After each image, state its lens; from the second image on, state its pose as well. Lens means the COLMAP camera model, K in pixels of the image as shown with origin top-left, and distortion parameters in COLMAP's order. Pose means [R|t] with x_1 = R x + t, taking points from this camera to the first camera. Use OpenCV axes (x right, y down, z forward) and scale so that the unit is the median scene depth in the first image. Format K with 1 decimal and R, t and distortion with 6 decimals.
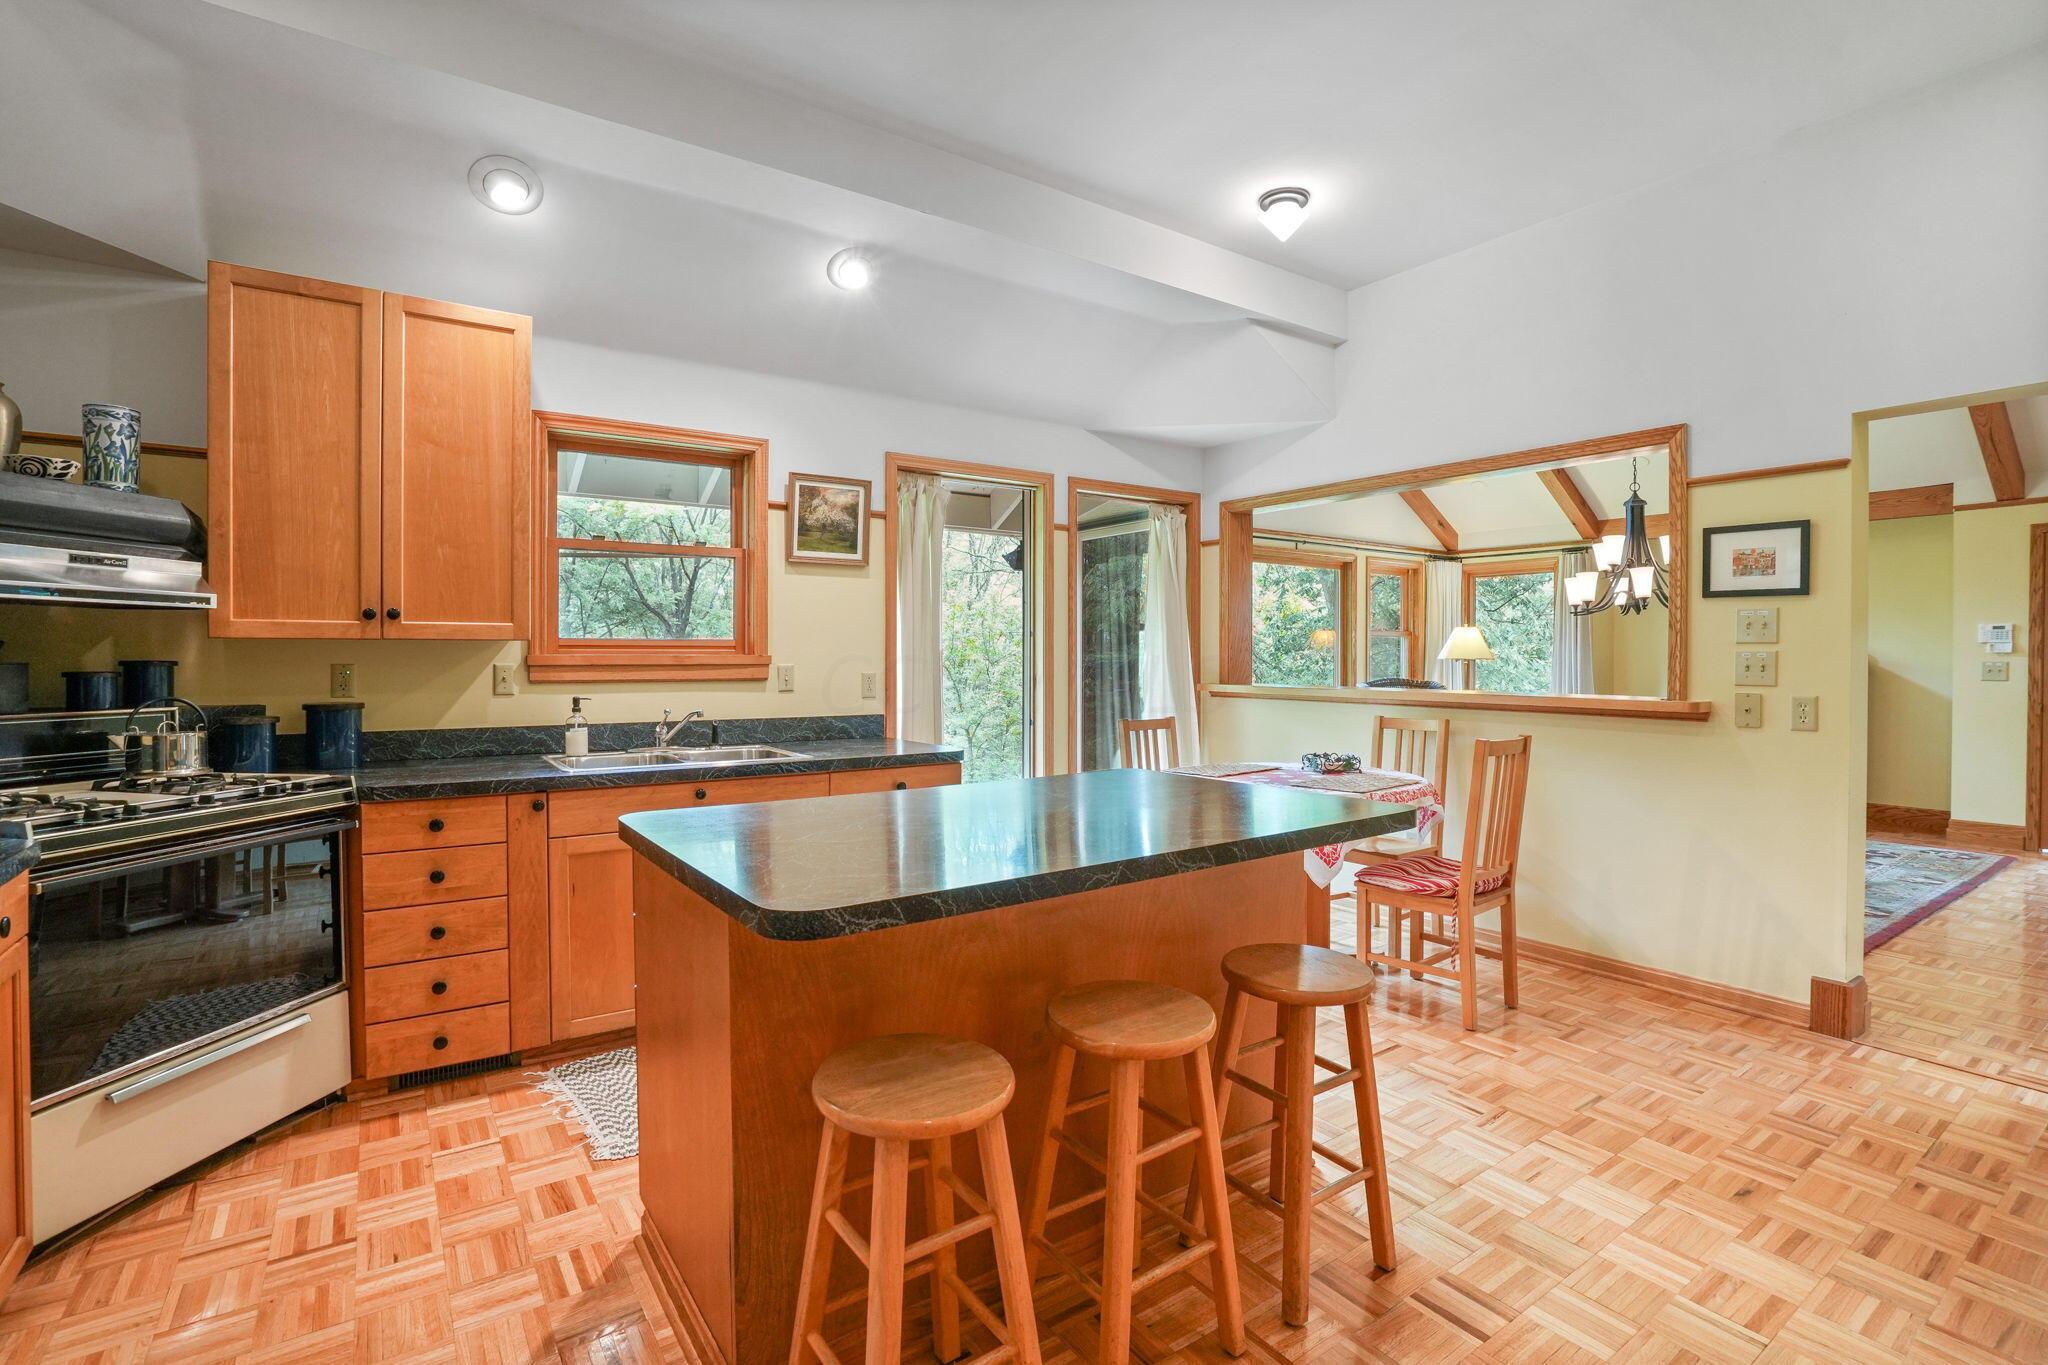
lens RADIAL K [[941.6, 0, 1004.3], [0, 941.6, 681.9], [0, 0, 1]] dist [-0.029653, 0.000221]
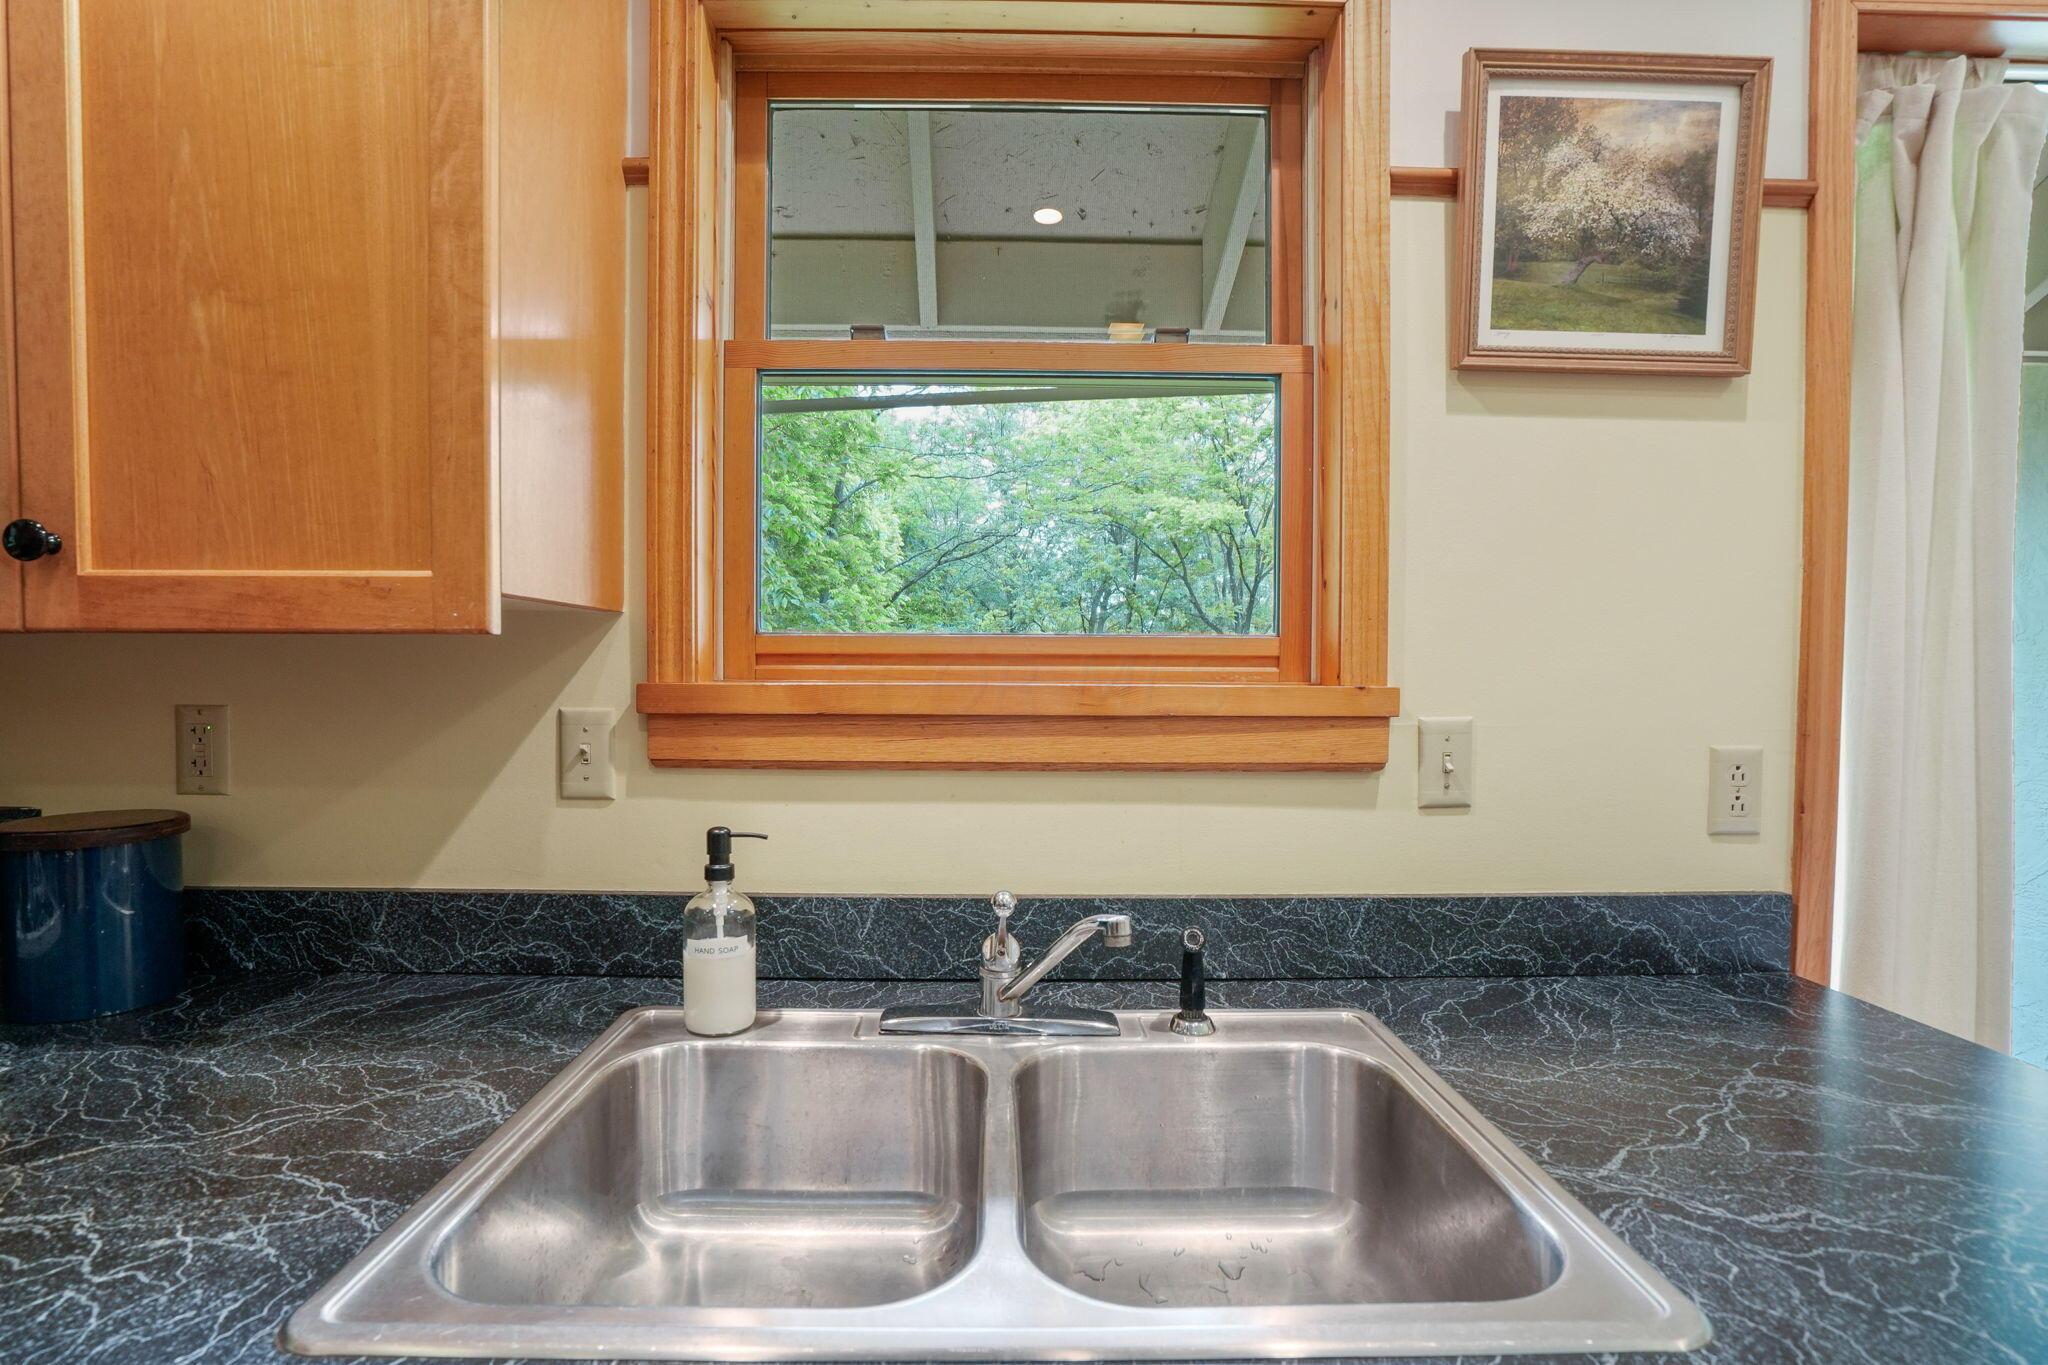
lens RADIAL K [[941.6, 0, 1004.3], [0, 941.6, 681.9], [0, 0, 1]] dist [-0.029653, 0.000221]
pose [[0.834346, 0.009212, -0.551164, -0.186425], [-0.019283, 0.999736, -0.012482, -0.023564], [0.550904, 0.021043, 0.834303, 0.678500]]
